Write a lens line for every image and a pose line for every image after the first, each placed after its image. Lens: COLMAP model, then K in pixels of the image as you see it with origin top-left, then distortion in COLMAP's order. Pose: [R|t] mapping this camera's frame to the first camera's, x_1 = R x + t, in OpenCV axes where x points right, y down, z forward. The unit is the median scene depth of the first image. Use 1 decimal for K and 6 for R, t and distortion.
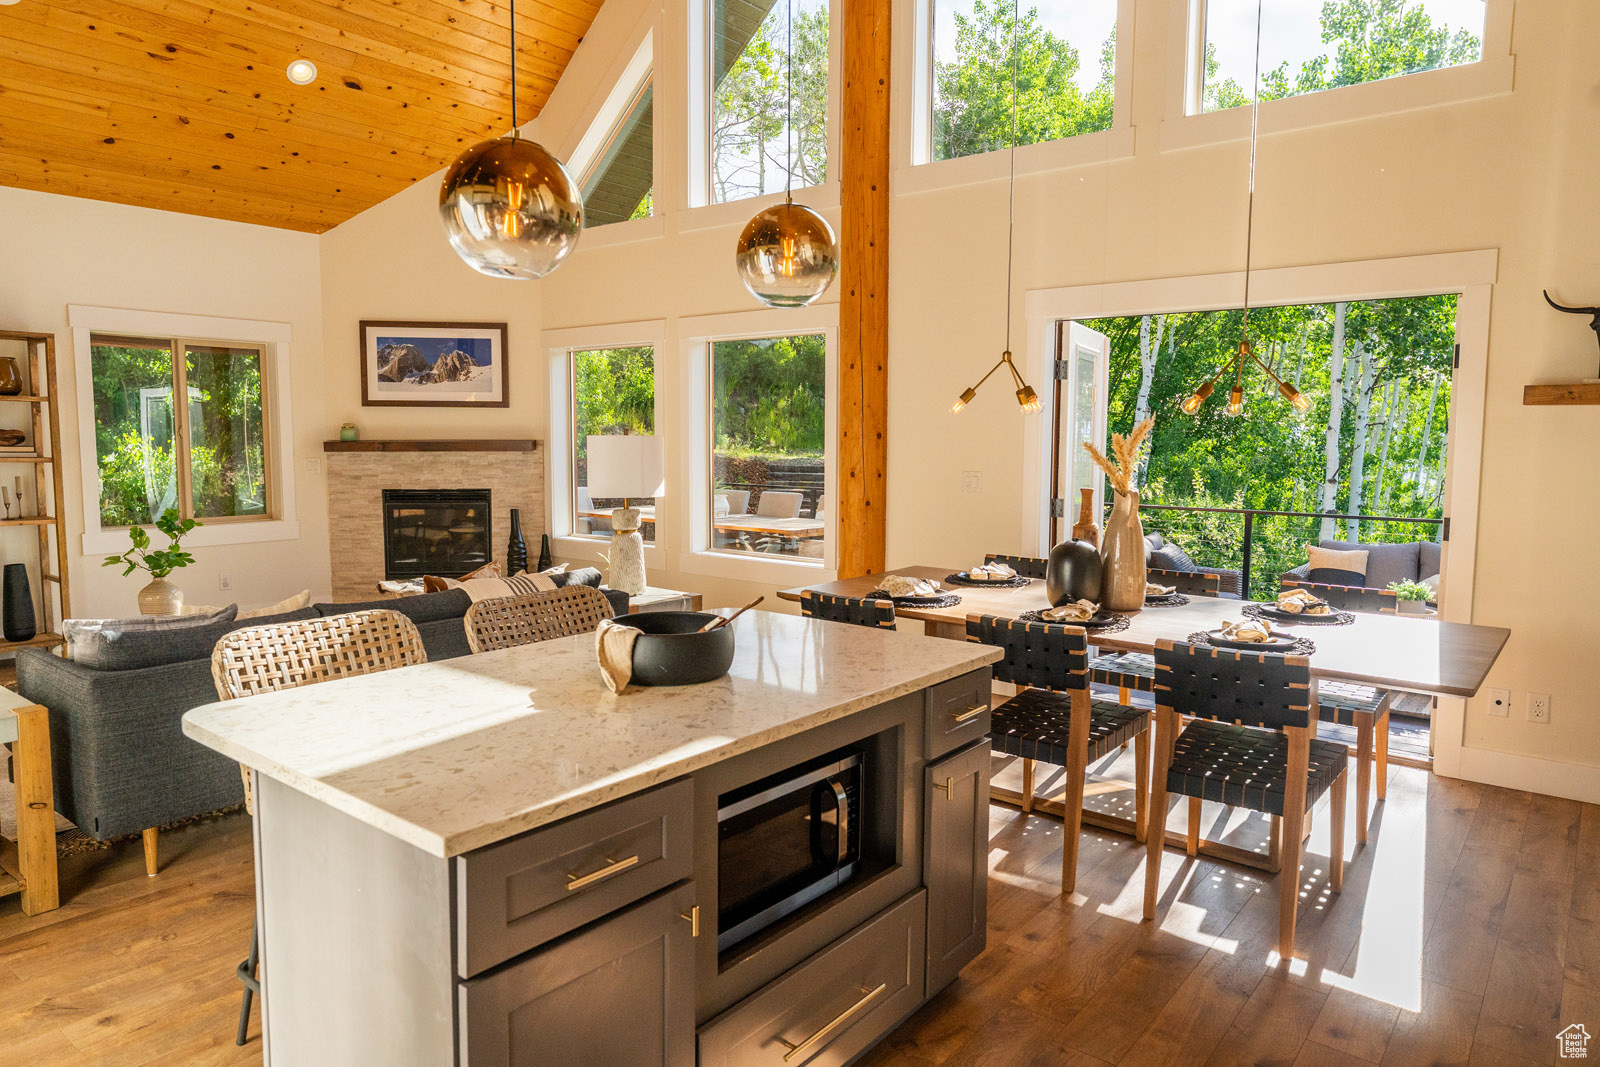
lens RADIAL K [[1014.2, 0, 799.4], [0, 1014.2, 524.2], [0, 0, 1]] dist [0.001772, 0.002912]
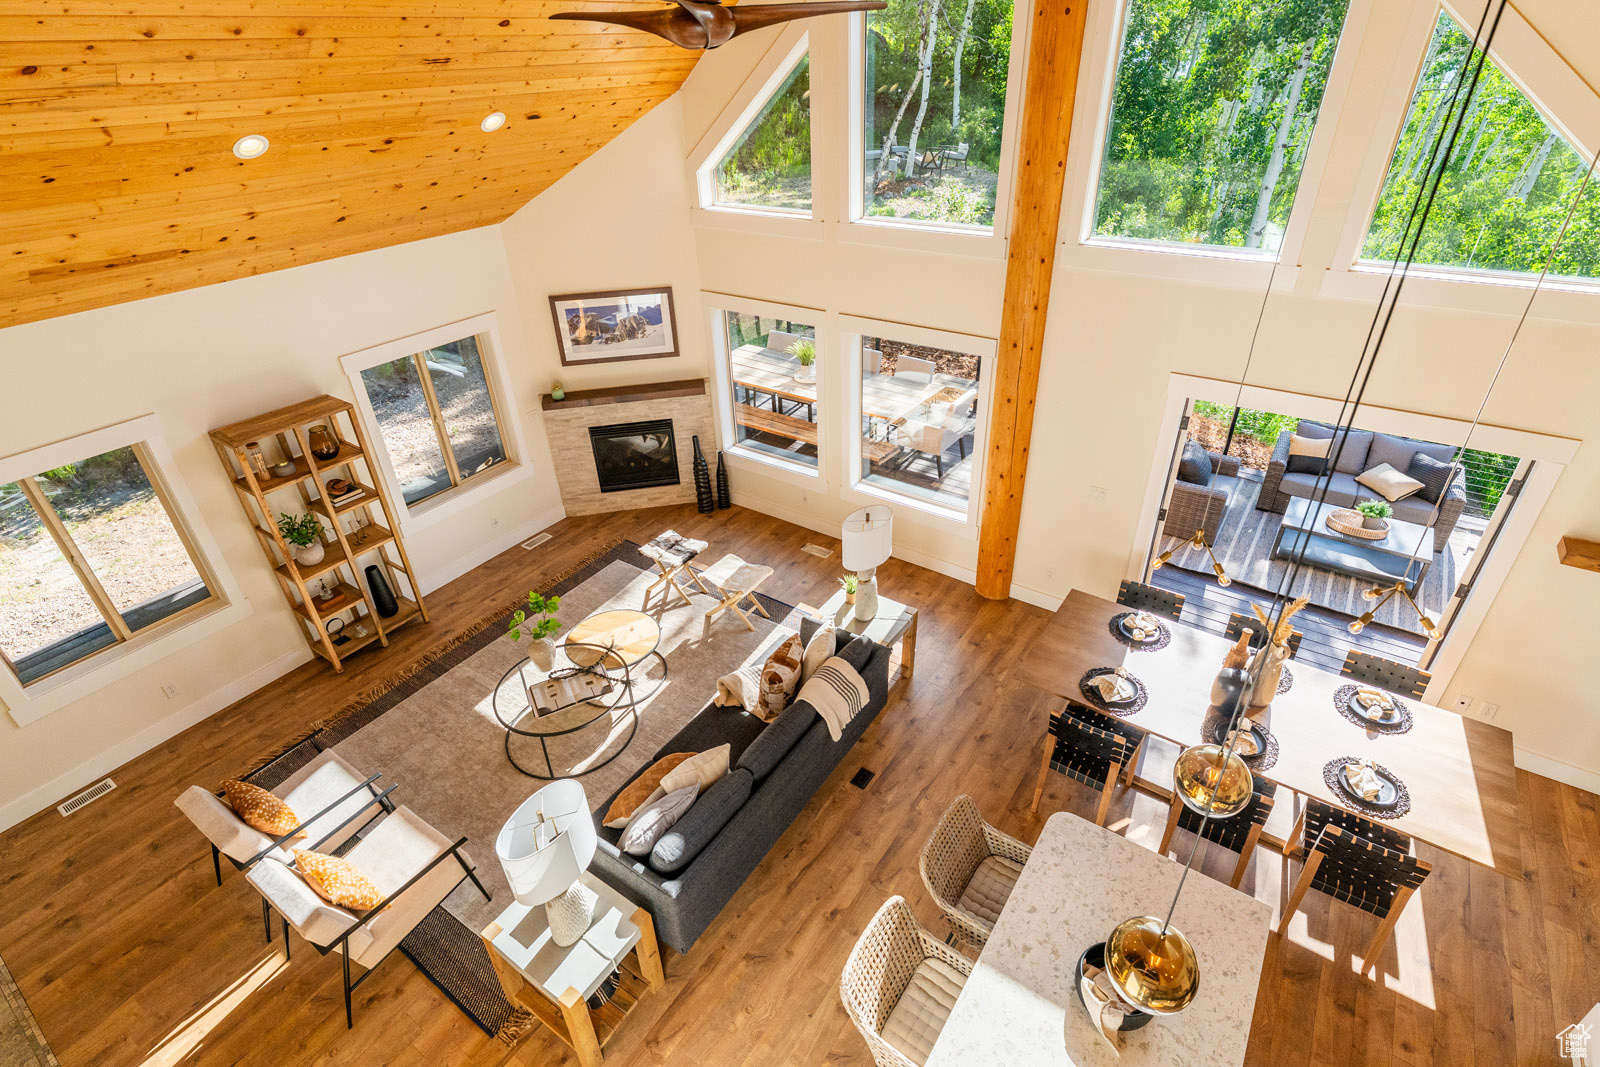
lens RADIAL K [[770.7, 0, 803.2], [0, 770.7, 528.2], [0, 0, 1]] dist [-0.000137, -0.000294]
pose [[0.996722, -0.069951, 0.040655, -0.201228], [0.044619, 0.894413, 0.445010, -0.357385], [-0.067492, -0.441737, 0.894602, 0.064663]]
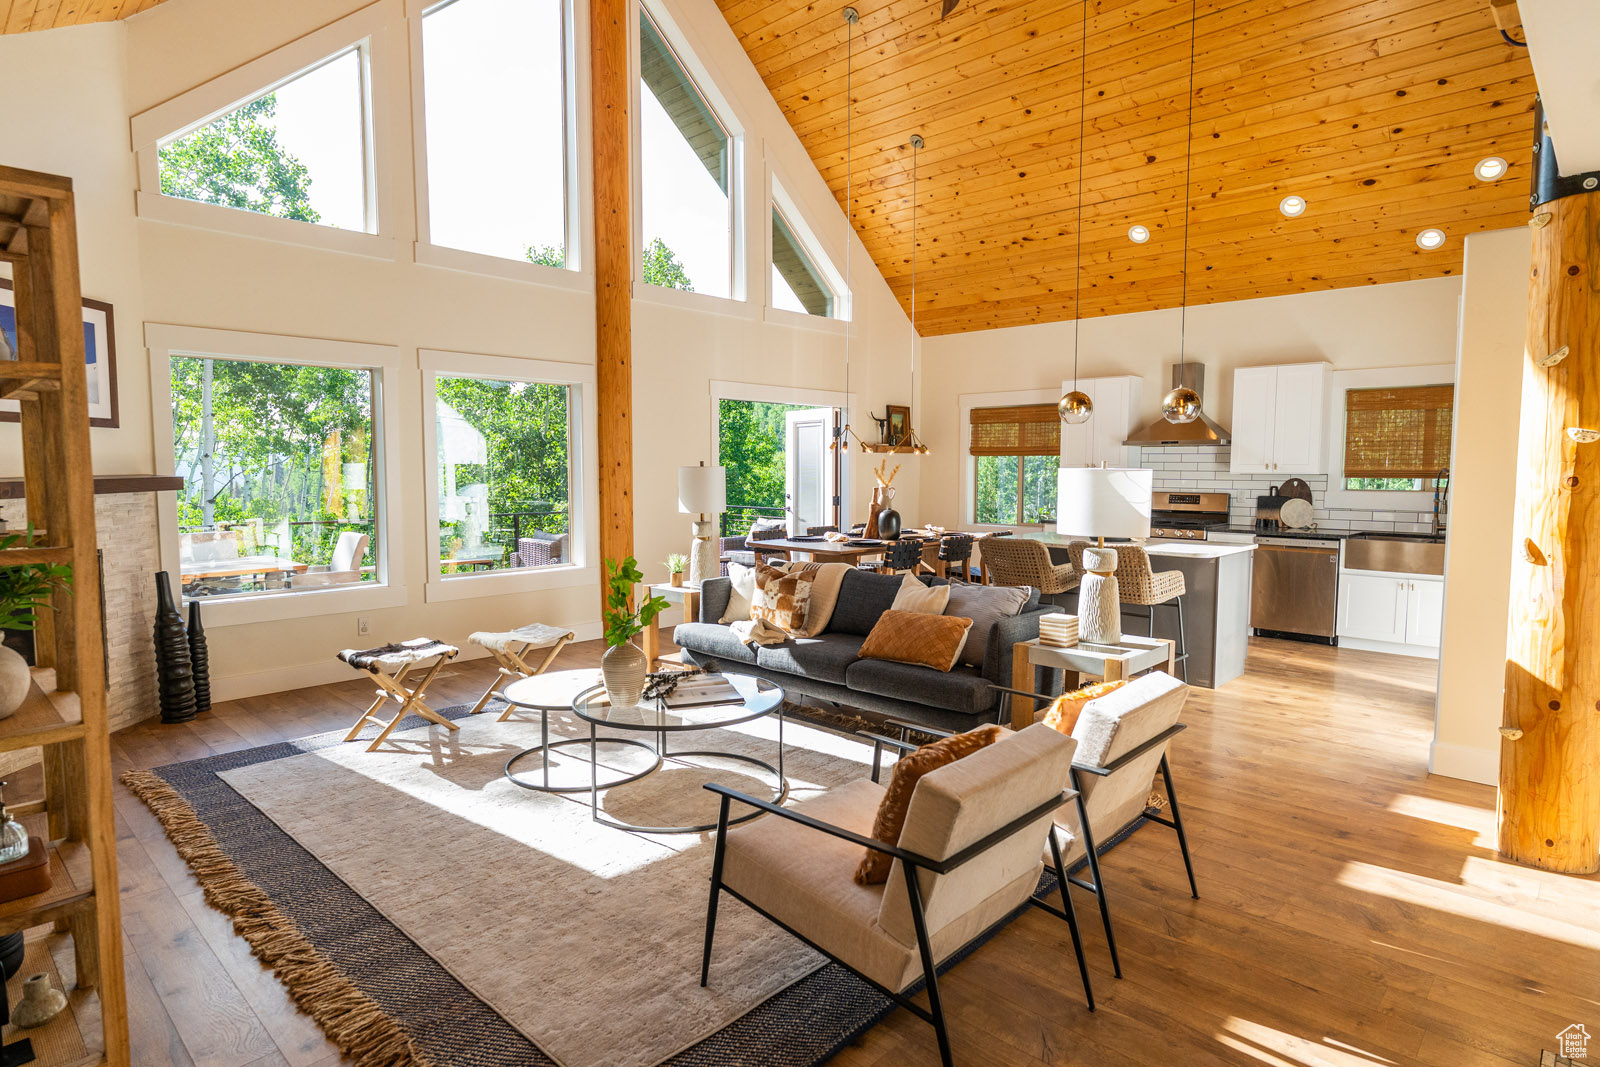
lens RADIAL K [[884.5, 0, 794.7], [0, 884.5, 529.7], [0, 0, 1]] dist [0.000654, 0.000405]
pose [[0.087672, -0.079392, 0.992981, -0.898268], [0.088059, 0.993534, 0.071661, -0.051904], [-0.992250, 0.081158, 0.094097, 0.523352]]
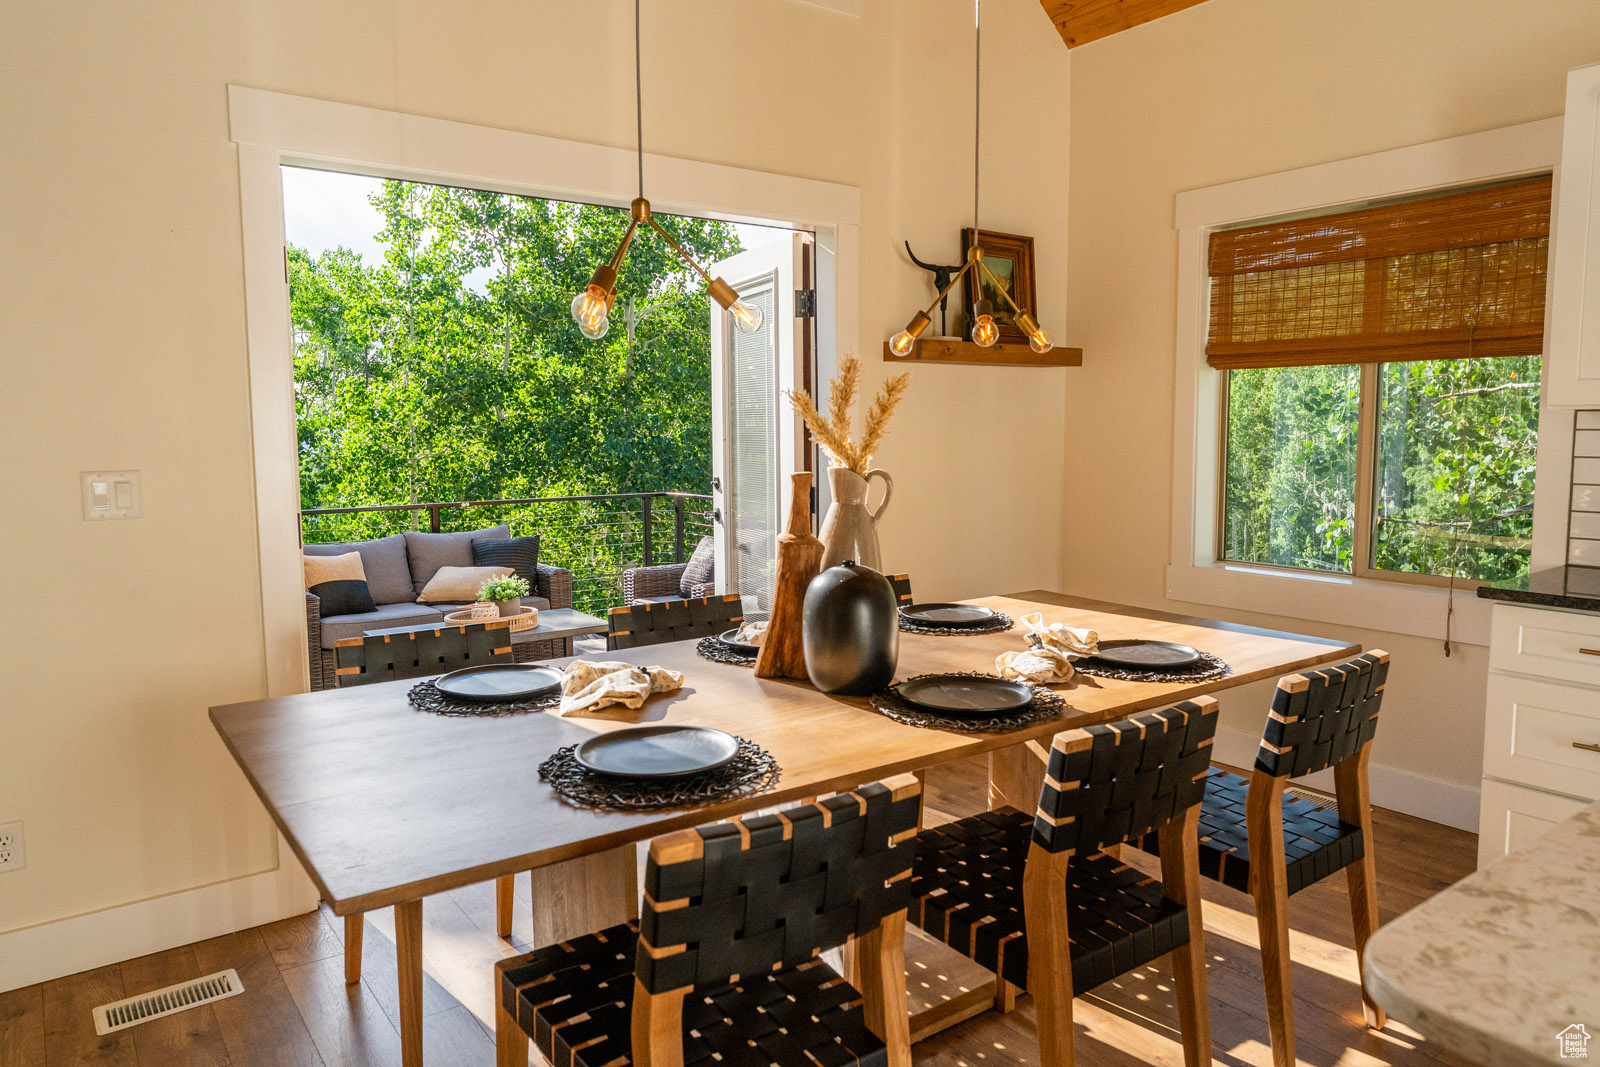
lens RADIAL K [[1071.5, 0, 802.8], [0, 1071.5, 521.0], [0, 0, 1]] dist [0.003548, 0.006138]
pose [[0.250164, -0.097395, 0.963292, -0.151918], [0.094900, 0.992603, 0.075714, -0.027670], [-0.963541, 0.072476, 0.257556, 0.443313]]
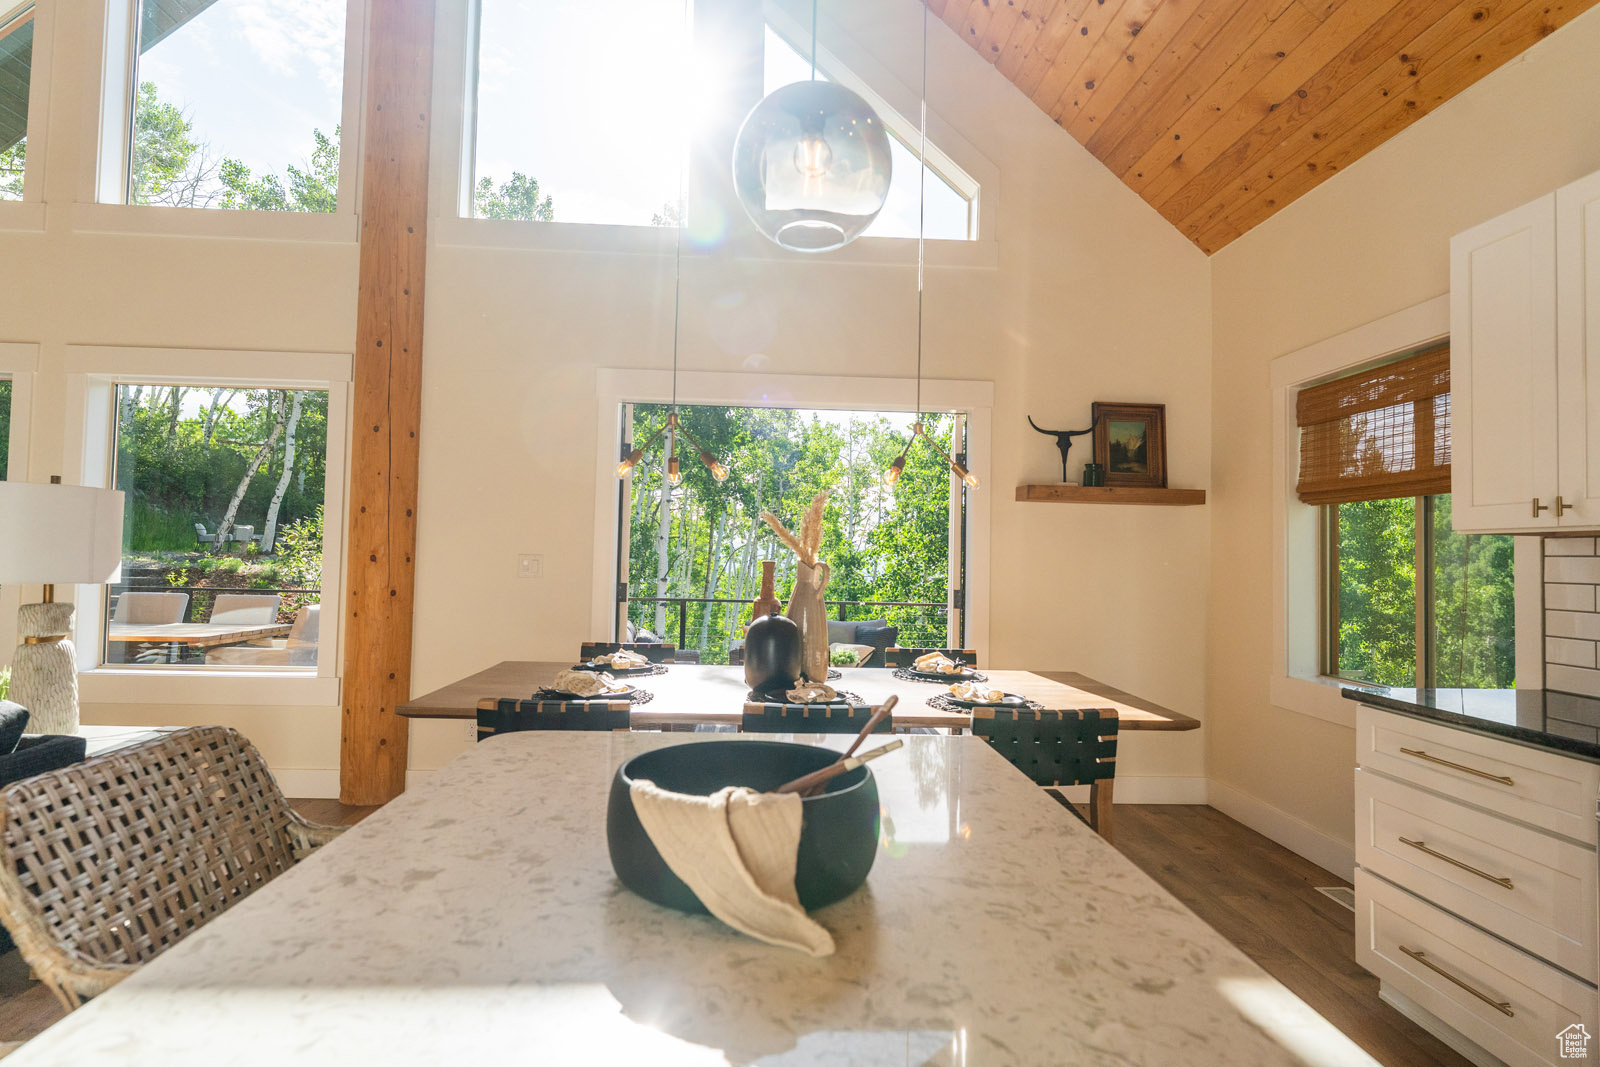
lens RADIAL K [[852.2, 0, 800.4], [0, 852.2, 524.7], [0, 0, 1]] dist [0.001665, 0.002045]
pose [[0.744657, 0.035858, 0.666484, -0.120716], [0.042435, 0.993992, -0.100891, 0.006790], [-0.666097, 0.103411, 0.738661, 0.201242]]
